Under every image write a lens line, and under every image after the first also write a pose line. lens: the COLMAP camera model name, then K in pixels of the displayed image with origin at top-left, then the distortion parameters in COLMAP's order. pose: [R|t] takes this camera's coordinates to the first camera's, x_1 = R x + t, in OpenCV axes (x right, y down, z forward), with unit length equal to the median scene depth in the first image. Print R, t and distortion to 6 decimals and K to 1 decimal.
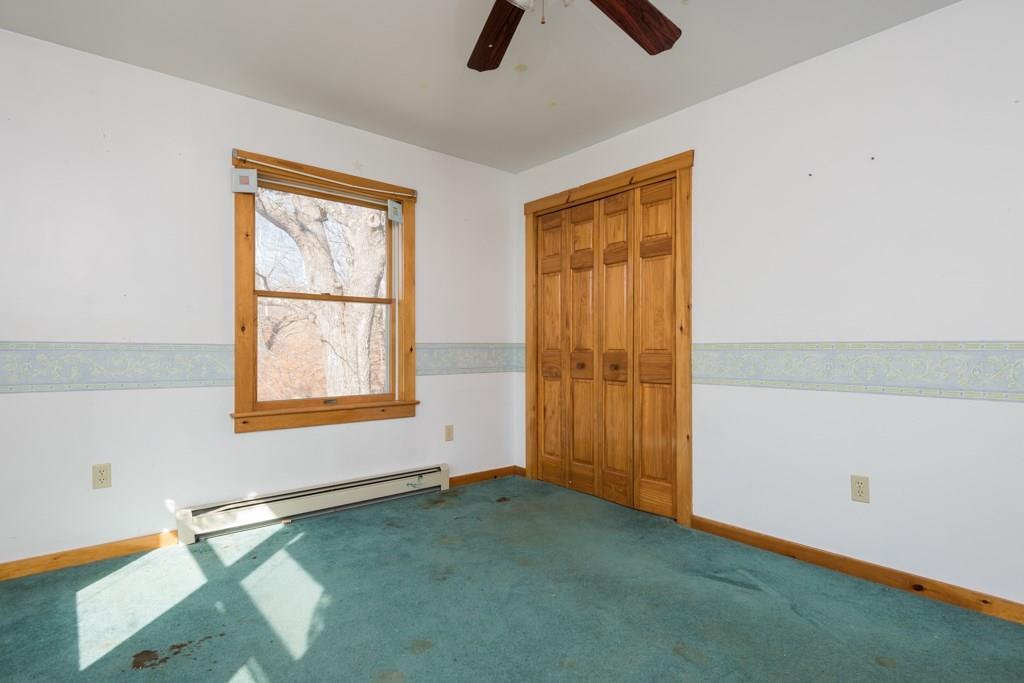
lens RADIAL K [[523.6, 0, 512.1], [0, 523.6, 344.4], [0, 0, 1]] dist [0.024989, -0.001134]
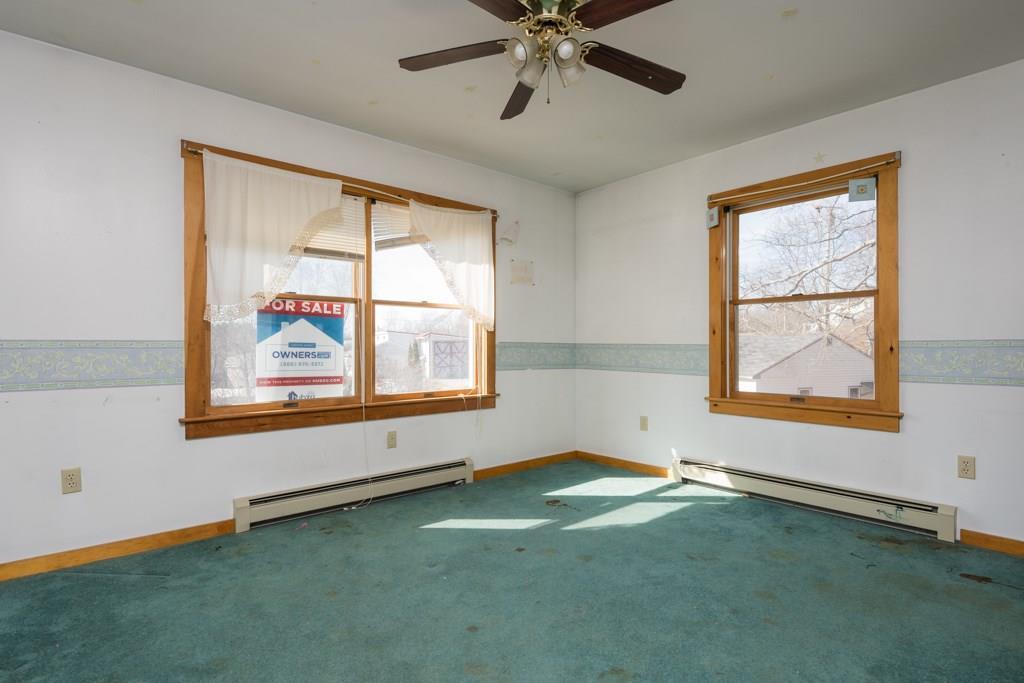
lens RADIAL K [[523.6, 0, 512.1], [0, 523.6, 344.9], [0, 0, 1]] dist [0.024989, -0.001134]
pose [[0.016343, -0.003509, -0.999860, 0.746568], [0.007110, 0.999969, -0.003393, 0.002132], [0.999841, -0.007053, 0.016368, 0.473603]]
